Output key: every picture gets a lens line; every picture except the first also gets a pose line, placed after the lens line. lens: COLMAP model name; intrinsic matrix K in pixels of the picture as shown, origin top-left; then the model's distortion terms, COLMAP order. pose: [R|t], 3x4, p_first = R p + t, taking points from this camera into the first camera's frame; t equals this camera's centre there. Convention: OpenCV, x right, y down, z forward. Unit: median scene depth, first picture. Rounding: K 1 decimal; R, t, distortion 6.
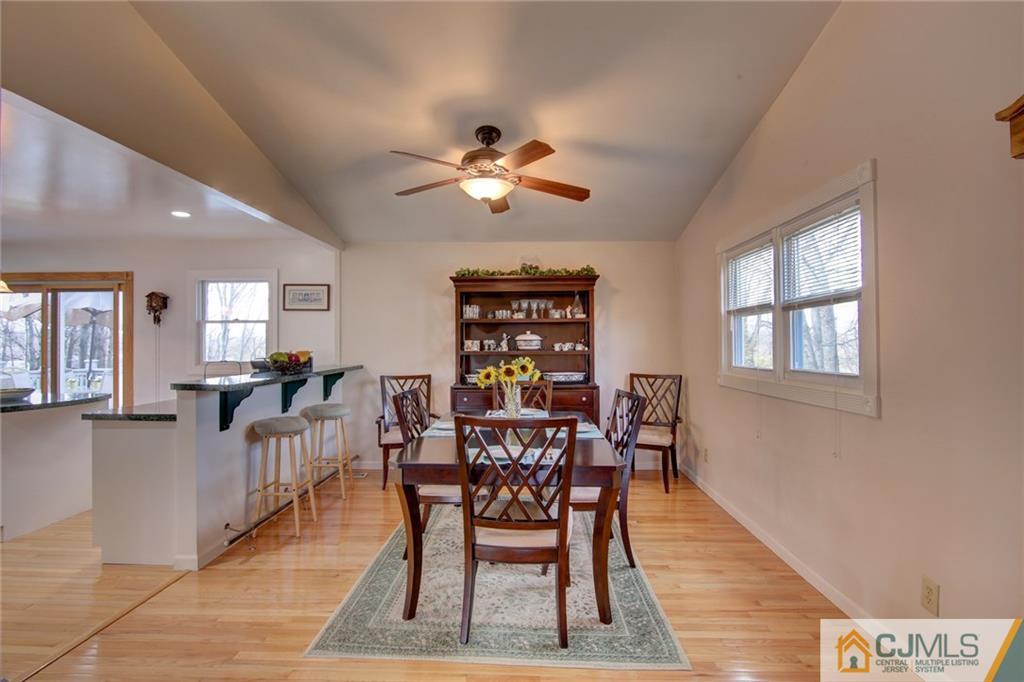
lens RADIAL K [[497.9, 0, 513.9], [0, 497.9, 341.7], [0, 0, 1]] dist [-0.020537, 0.000668]
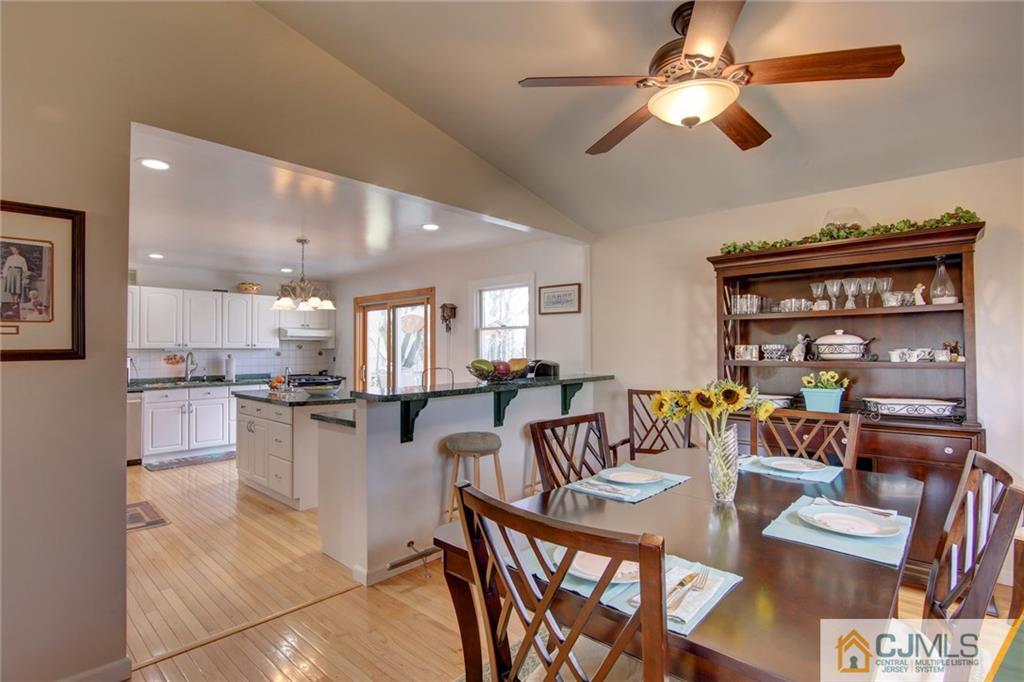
lens RADIAL K [[497.9, 0, 511.7], [0, 497.9, 339.4], [0, 0, 1]] dist [-0.020537, 0.000668]
pose [[0.759444, -0.013377, -0.650436, 0.119867], [0.003184, 0.999853, -0.016846, -0.000111], [0.650565, 0.010723, 0.759375, 0.259957]]
